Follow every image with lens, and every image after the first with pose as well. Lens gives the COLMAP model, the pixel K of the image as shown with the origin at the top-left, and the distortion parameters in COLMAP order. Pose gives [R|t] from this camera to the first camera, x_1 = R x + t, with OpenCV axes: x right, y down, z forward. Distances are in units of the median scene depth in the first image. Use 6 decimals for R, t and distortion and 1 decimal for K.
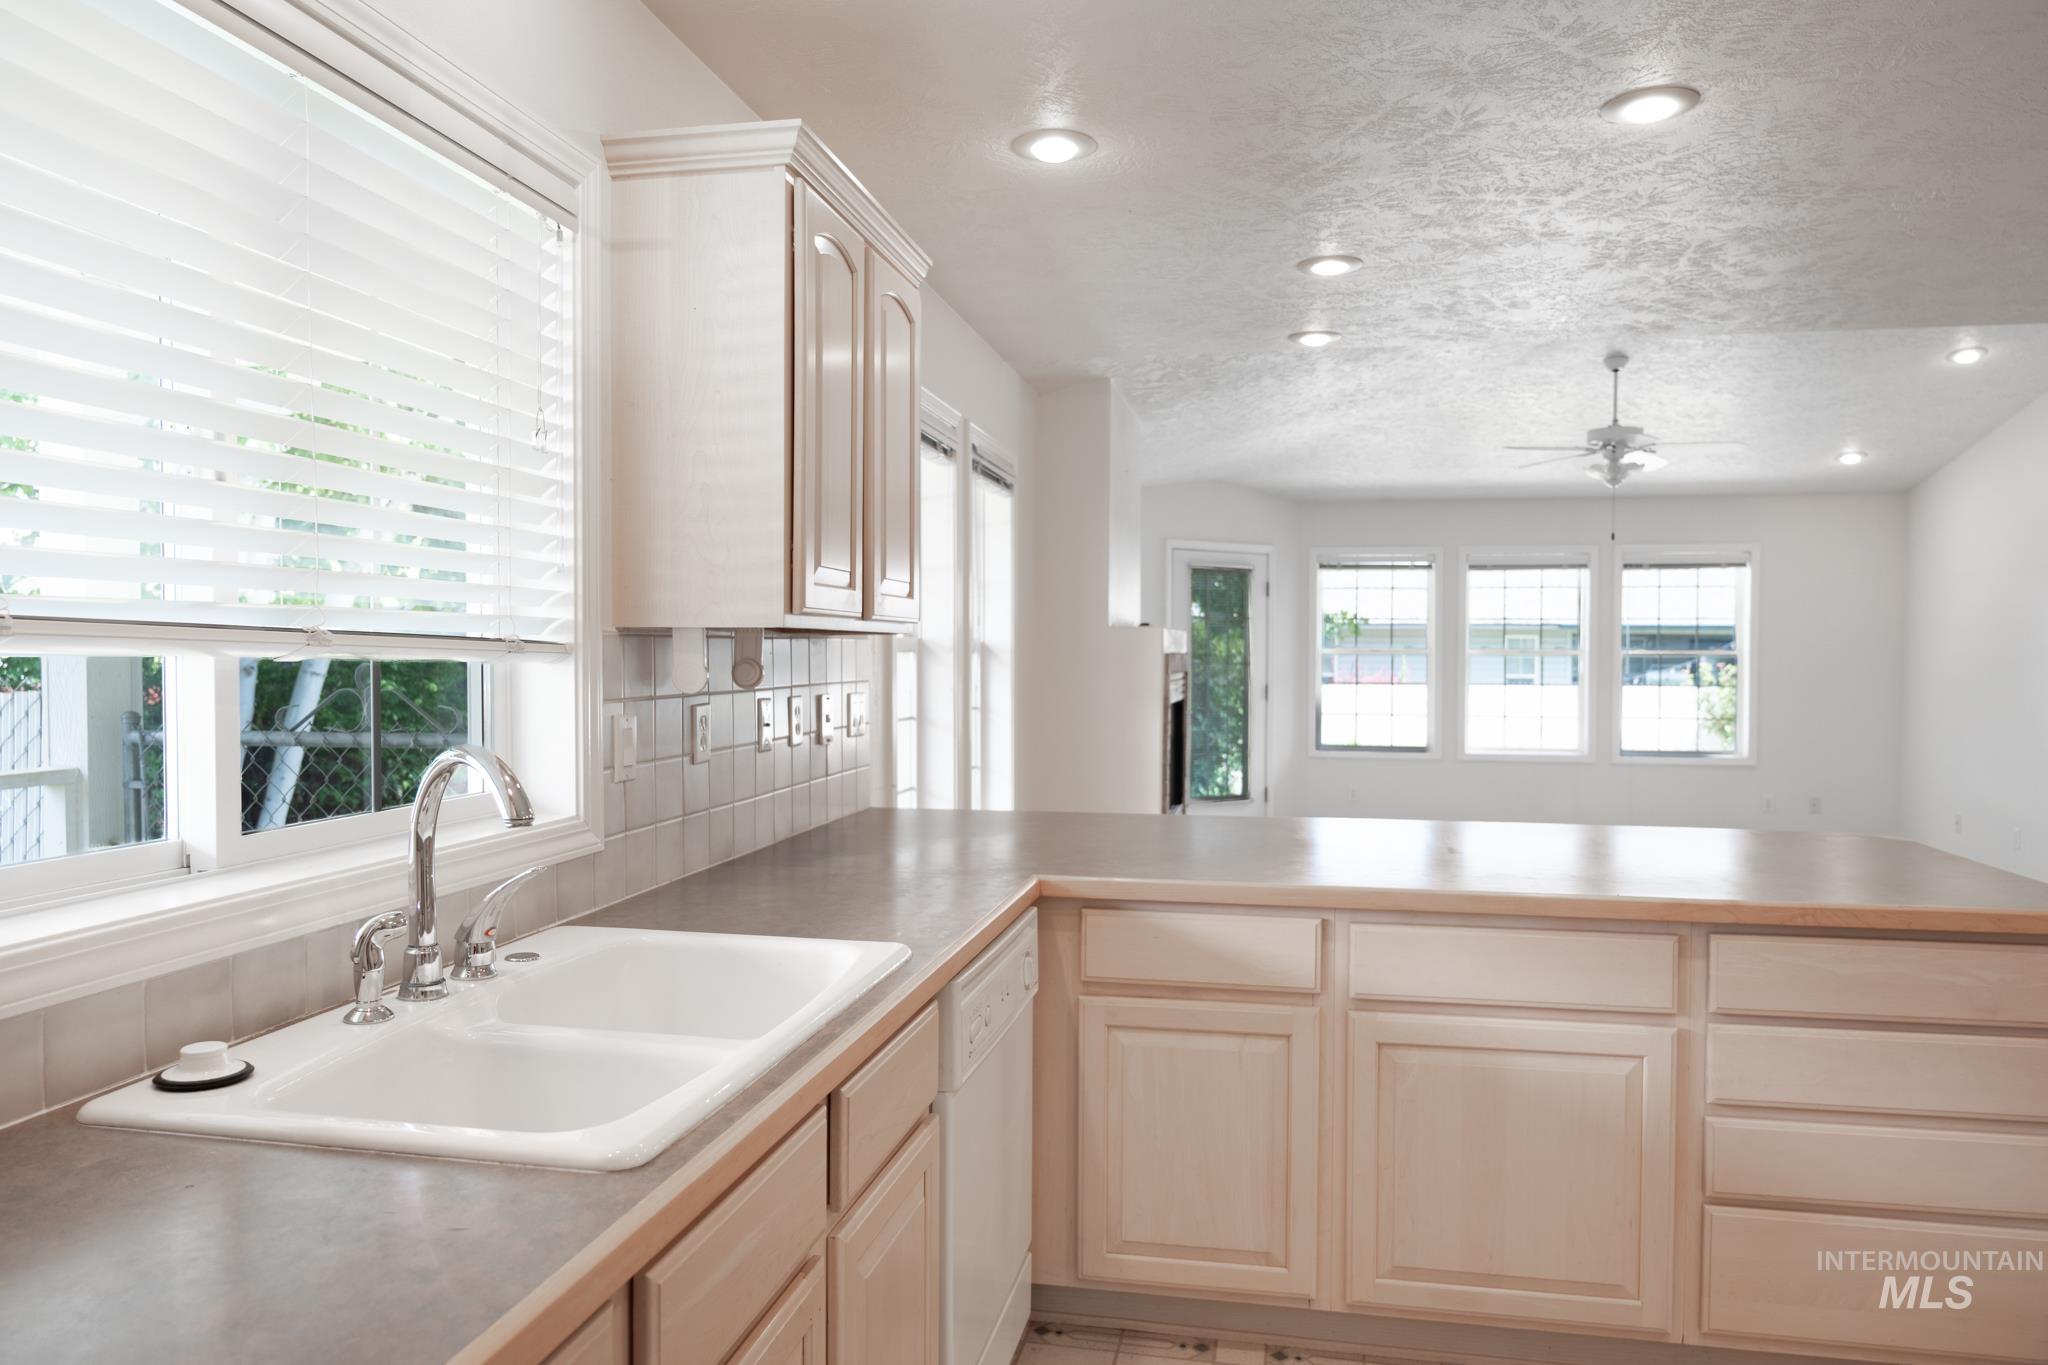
lens RADIAL K [[1357.2, 0, 1027.2], [0, 1357.2, 687.8], [0, 0, 1]] dist [-0.012514, 0.003094]
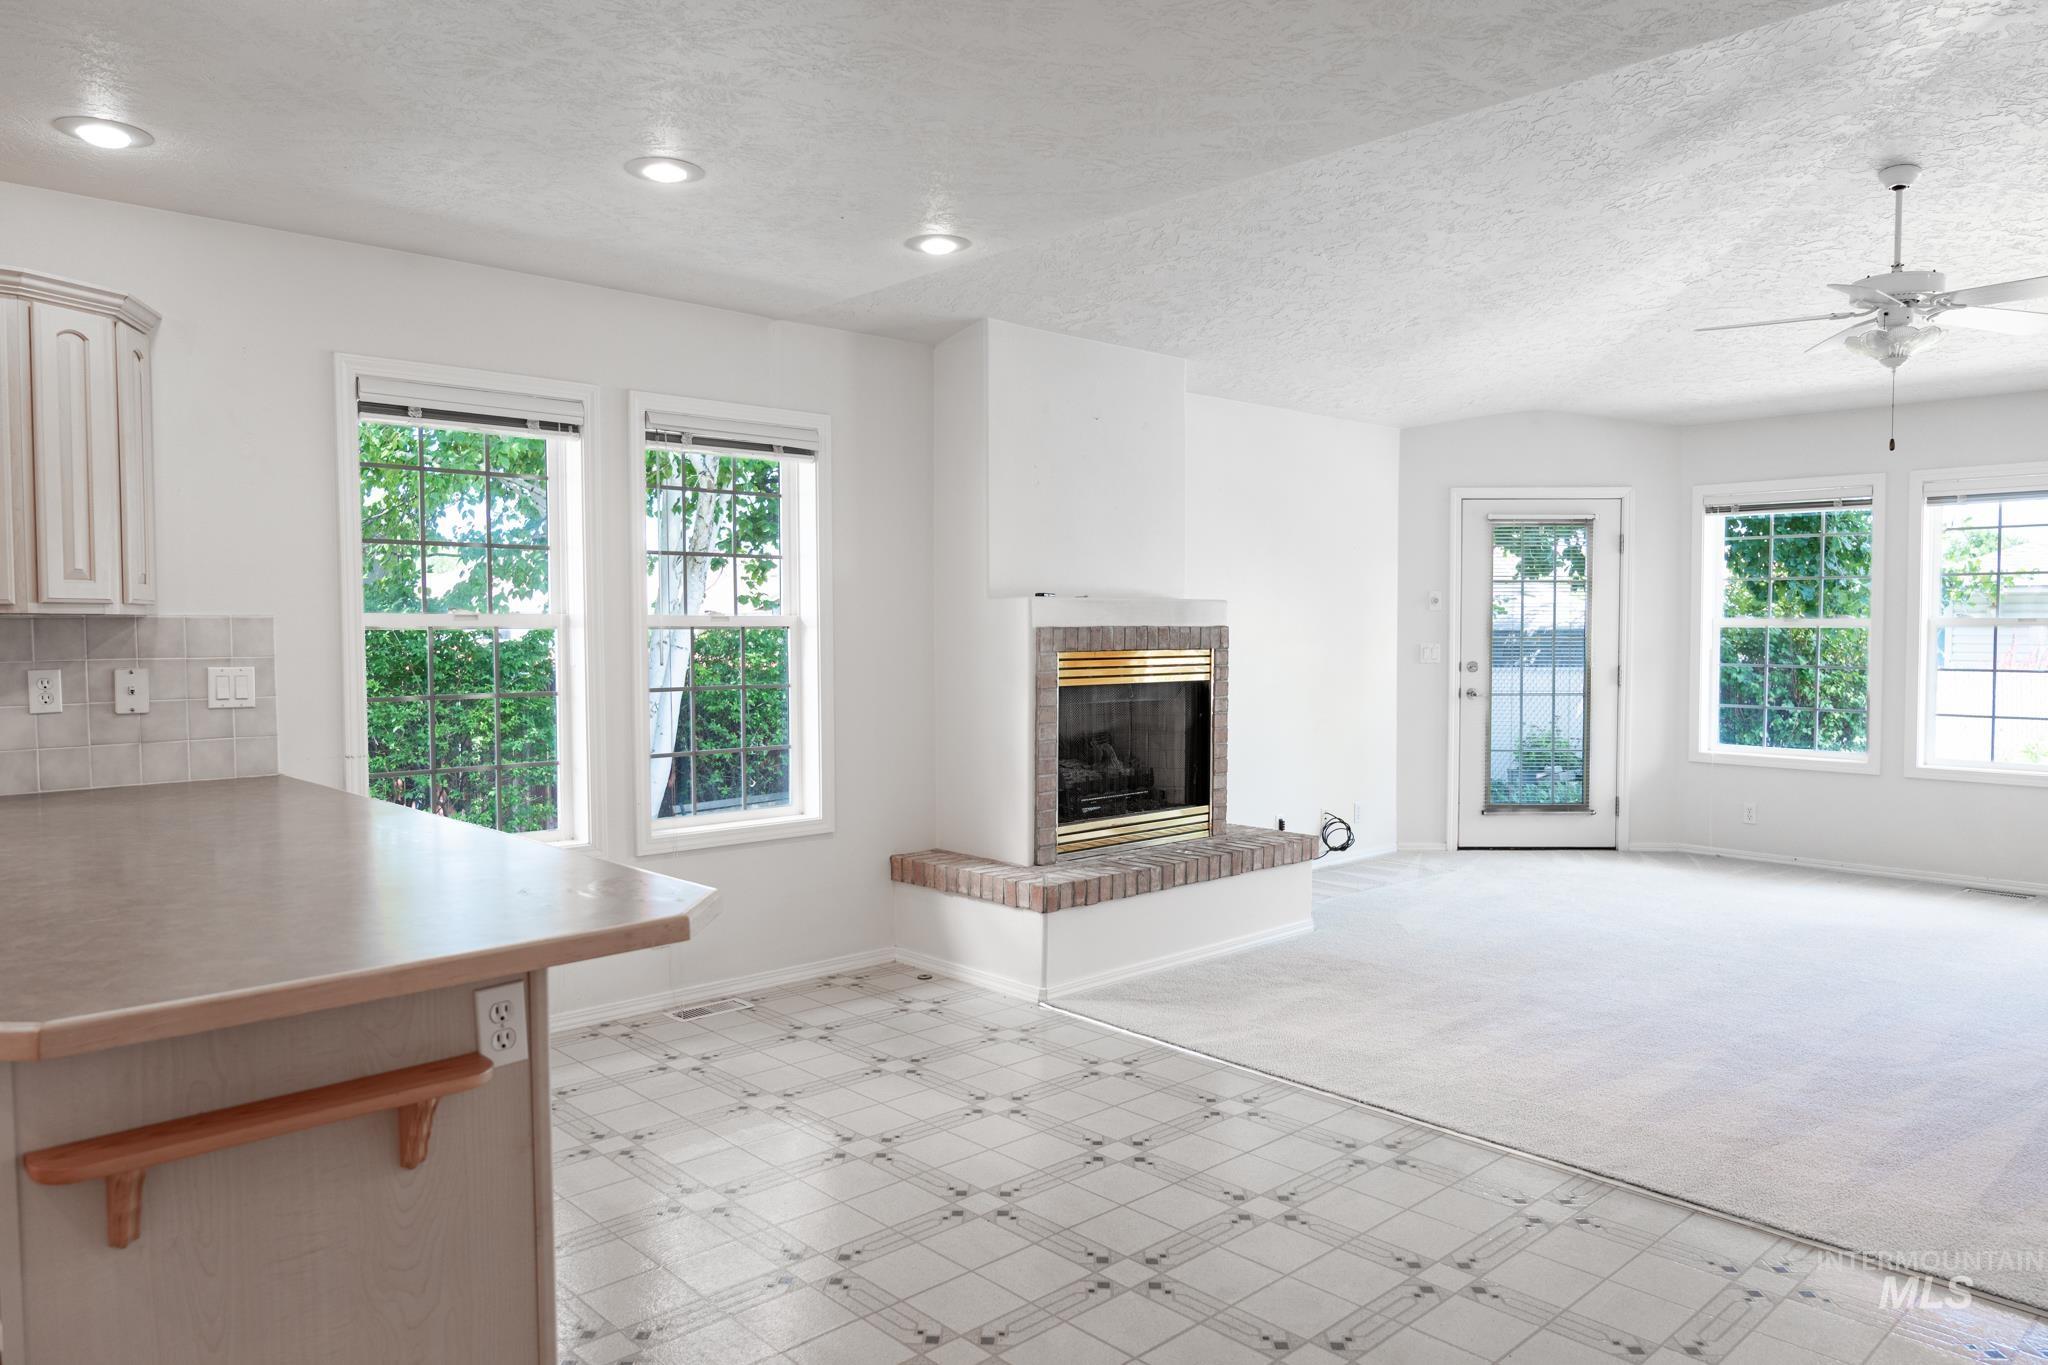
lens RADIAL K [[1357.2, 0, 1027.2], [0, 1357.2, 687.8], [0, 0, 1]] dist [-0.012514, 0.003094]
pose [[0.814008, 0.022159, -0.580430, 0.475026], [-0.011438, 0.999690, 0.022125, -0.004225], [0.580741, -0.011372, 0.814009, 0.228150]]
